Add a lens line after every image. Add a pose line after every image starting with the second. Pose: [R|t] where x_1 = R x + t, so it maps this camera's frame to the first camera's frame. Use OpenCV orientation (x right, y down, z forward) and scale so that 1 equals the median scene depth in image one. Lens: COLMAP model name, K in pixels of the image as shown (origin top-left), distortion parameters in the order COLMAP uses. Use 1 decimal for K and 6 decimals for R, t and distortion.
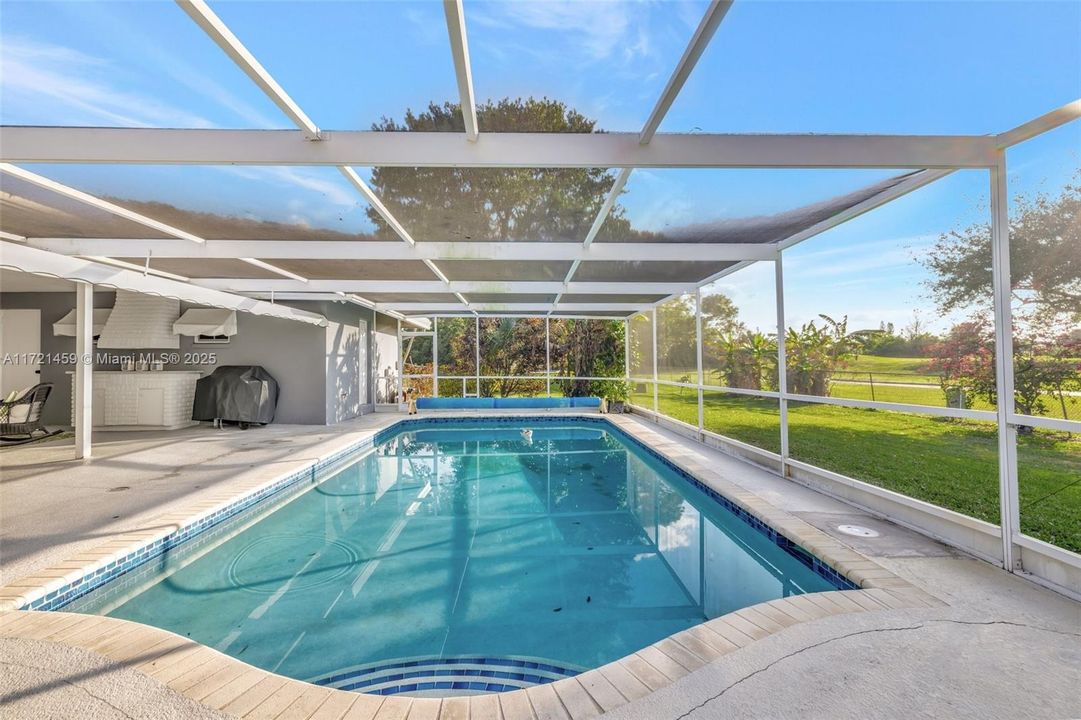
lens RADIAL K [[457.1, 0, 537.8], [0, 457.1, 357.4], [0, 0, 1]] dist [-0.002834, -0.000325]
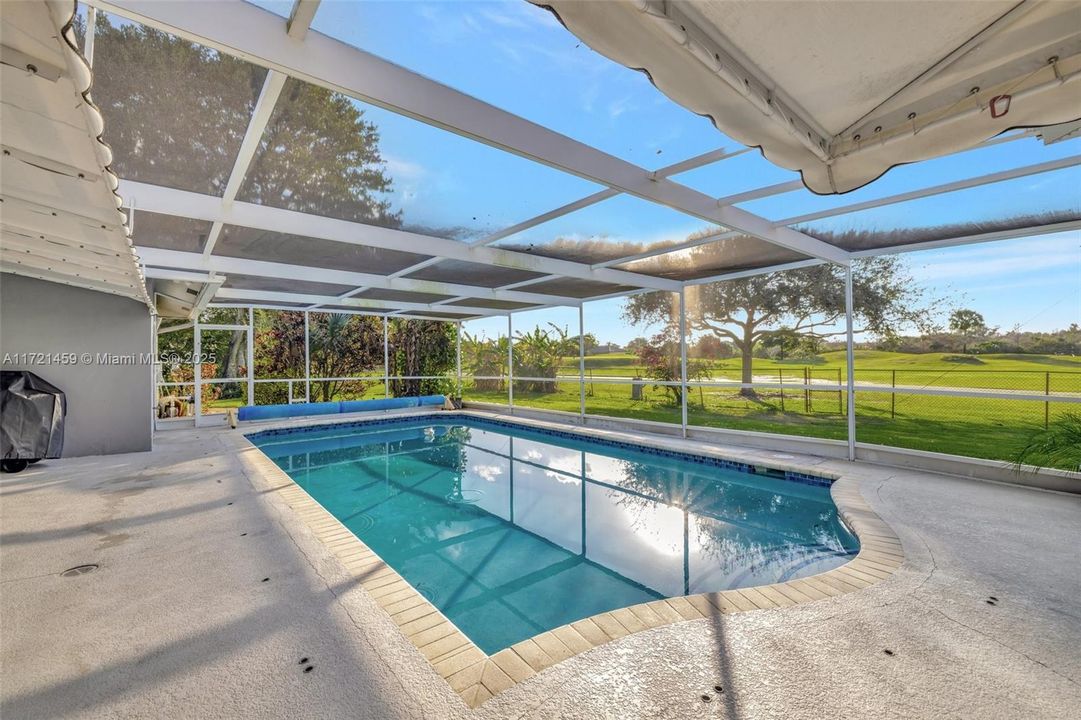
lens RADIAL K [[457.1, 0, 532.3], [0, 457.1, 363.8], [0, 0, 1]] dist [-0.002834, -0.000325]
pose [[0.797108, -0.007818, 0.603786, -0.335079], [-0.003890, 0.999829, 0.018082, -0.004534], [-0.603824, -0.016762, 0.796941, 0.047185]]
